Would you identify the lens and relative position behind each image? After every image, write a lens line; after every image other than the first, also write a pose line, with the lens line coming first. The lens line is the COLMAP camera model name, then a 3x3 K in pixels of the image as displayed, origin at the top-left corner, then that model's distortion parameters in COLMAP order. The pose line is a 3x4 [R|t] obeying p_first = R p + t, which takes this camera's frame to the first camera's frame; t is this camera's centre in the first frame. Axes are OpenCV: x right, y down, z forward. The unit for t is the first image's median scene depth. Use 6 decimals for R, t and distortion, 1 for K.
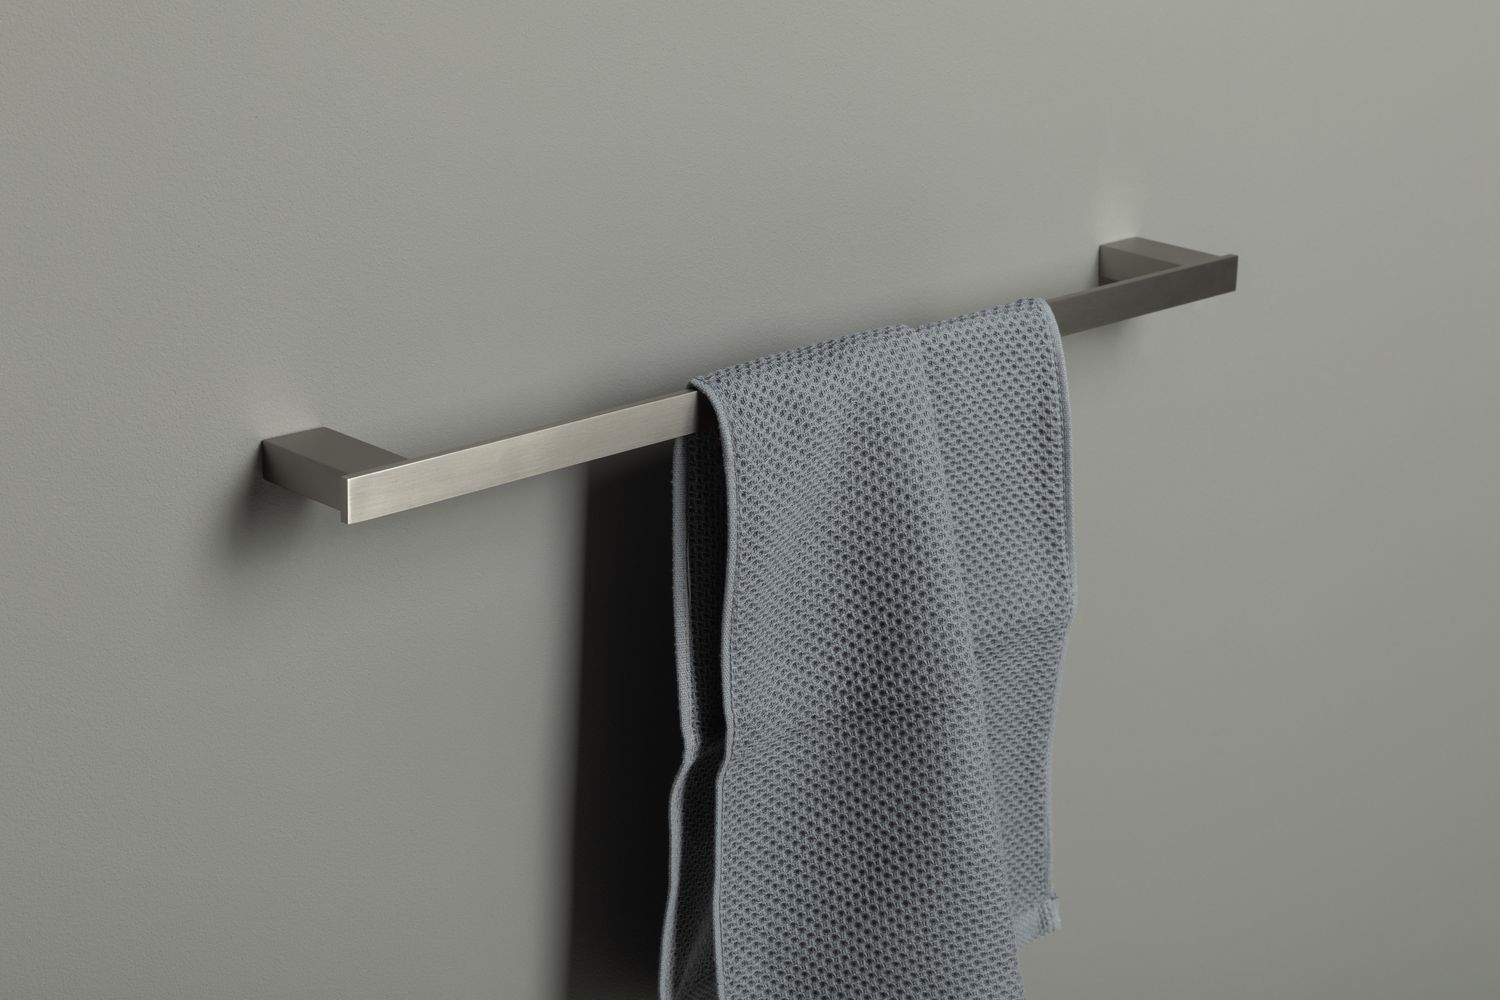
lens RADIAL K [[3400.2, 0, 750.0], [0, 3400.2, 500.0], [0, 0, 1]] dist [0.033619, -0.050510]
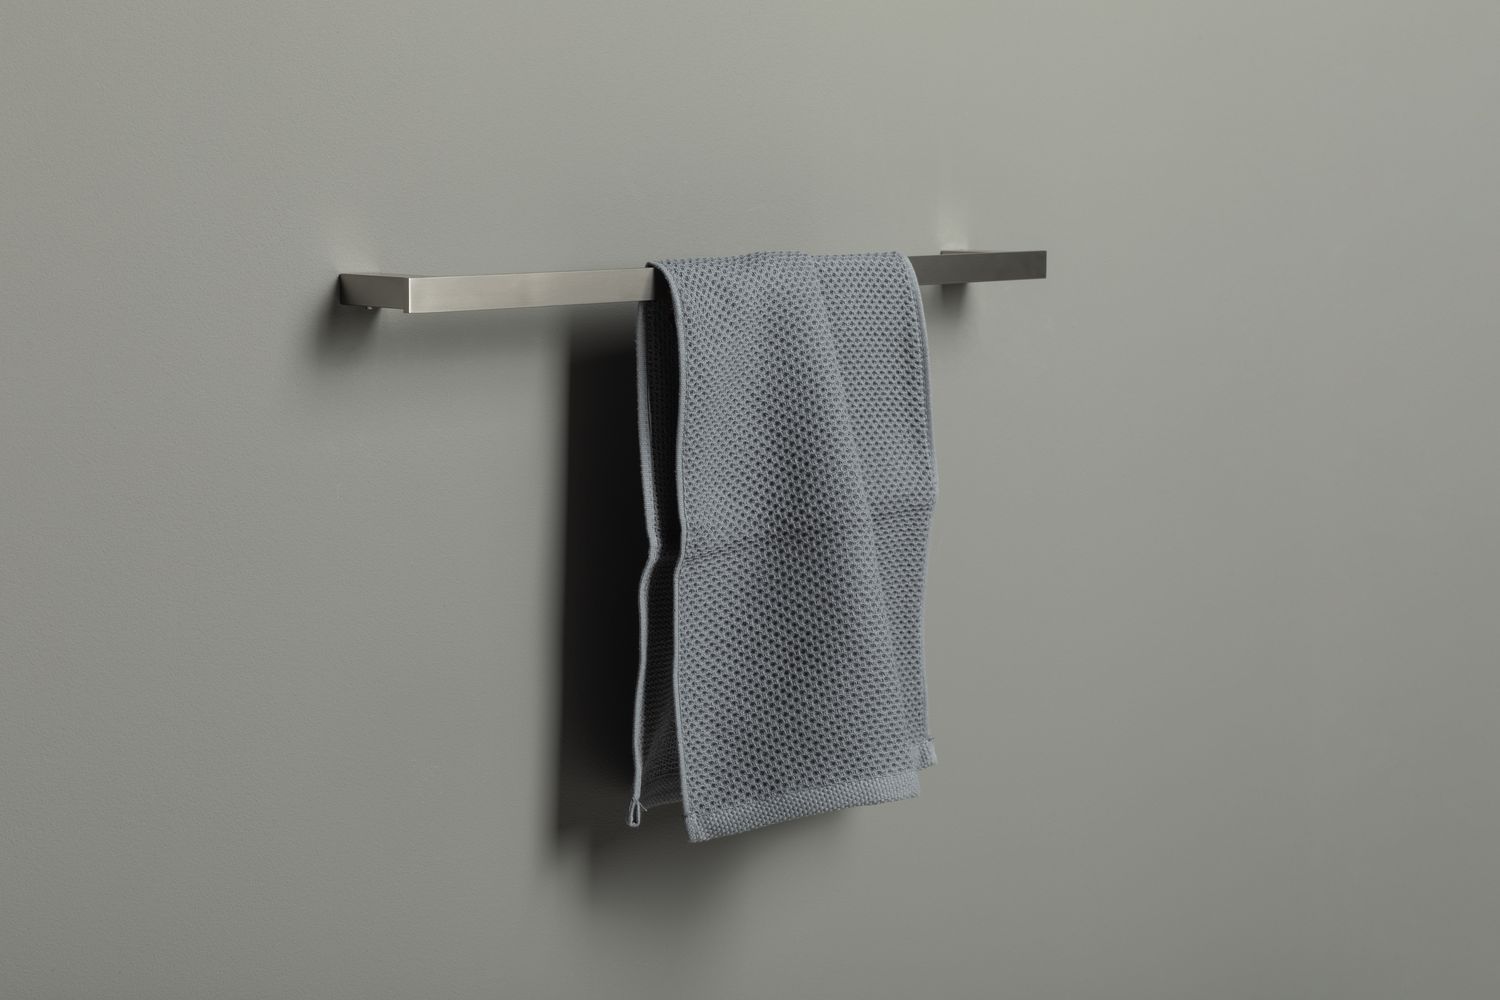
lens RADIAL K [[3400.2, 0, 750.0], [0, 3400.2, 500.0], [0, 0, 1]] dist [0.033619, -0.050510]
pose [[0.997852, -0.025123, 0.060494, -0.057447], [0.037182, 0.977560, -0.207350, 0.317567], [-0.053927, 0.209154, 0.976395, -0.278636]]
